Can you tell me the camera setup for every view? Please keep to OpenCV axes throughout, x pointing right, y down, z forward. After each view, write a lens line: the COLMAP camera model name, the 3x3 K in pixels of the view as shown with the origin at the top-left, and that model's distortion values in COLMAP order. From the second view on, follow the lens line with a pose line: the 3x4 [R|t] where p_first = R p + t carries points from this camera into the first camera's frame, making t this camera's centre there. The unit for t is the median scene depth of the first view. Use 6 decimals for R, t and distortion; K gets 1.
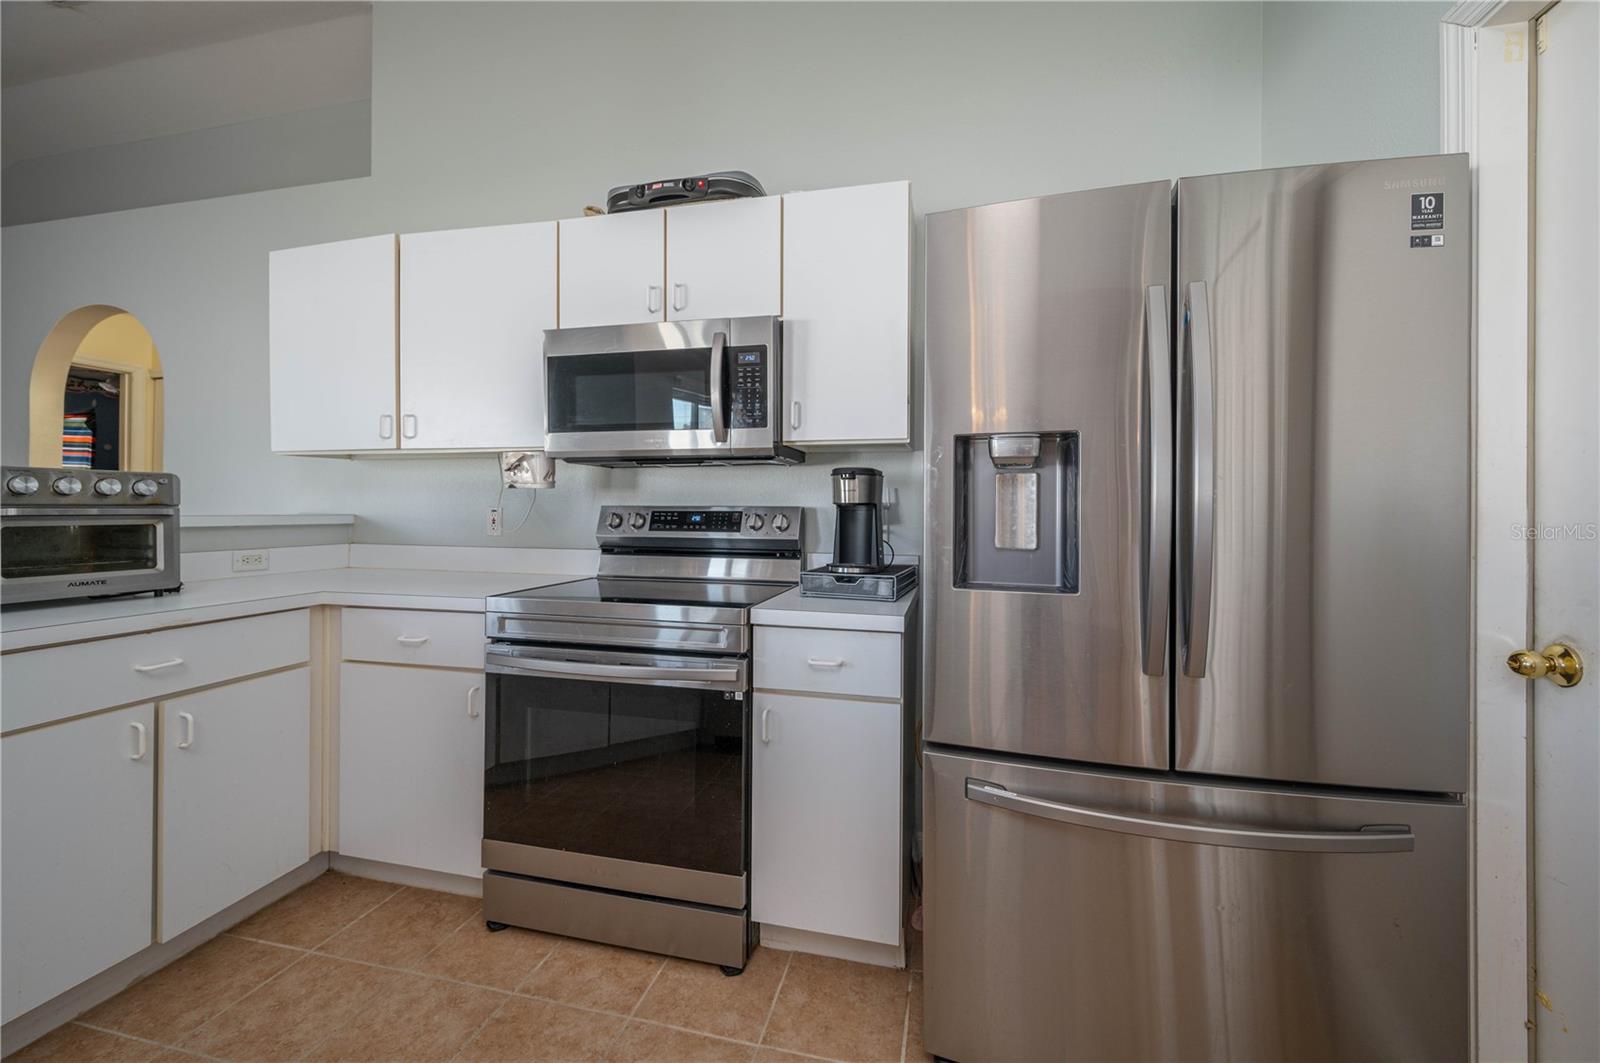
lens RADIAL K [[631.0, 0, 808.1], [0, 631.0, 502.0], [0, 0, 1]] dist [-0.000297, -0.000163]
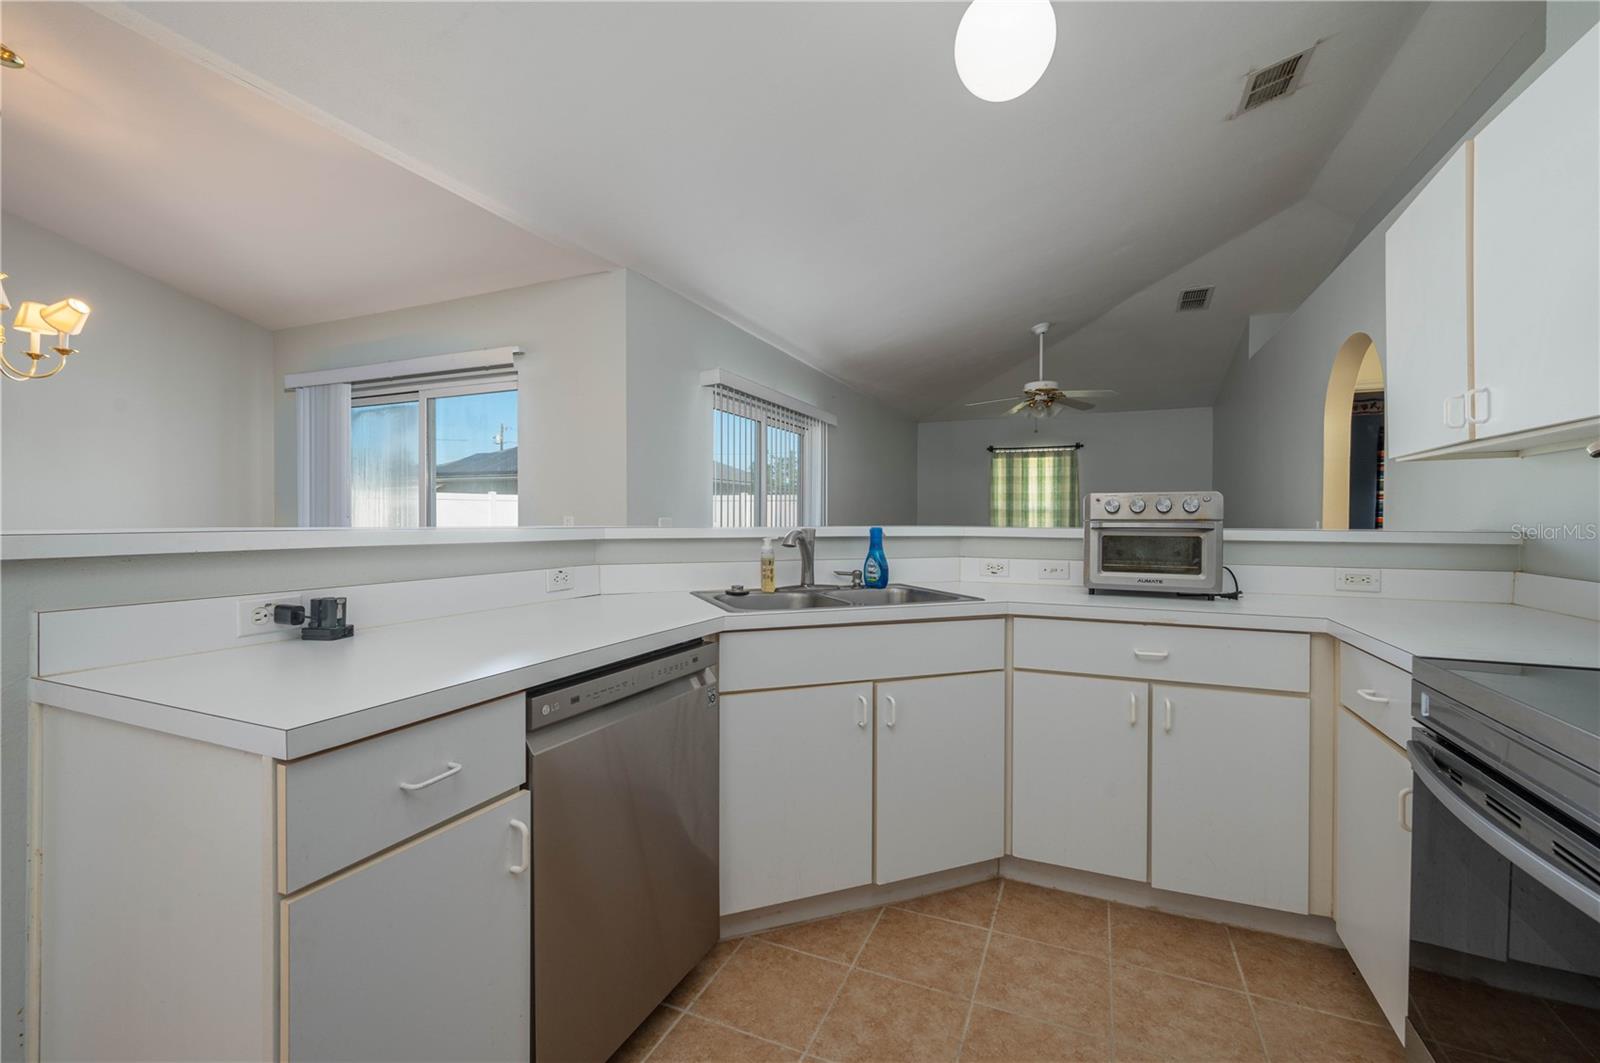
lens RADIAL K [[677.4, 0, 800.4], [0, 677.4, 530.4], [0, 0, 1]] dist [-0.002344, -0.000140]
pose [[-0.172155, 0.016549, -0.984931, 0.321690], [0.003658, 0.999863, 0.016160, 0.003369], [0.985063, -0.000821, -0.172192, 0.540123]]
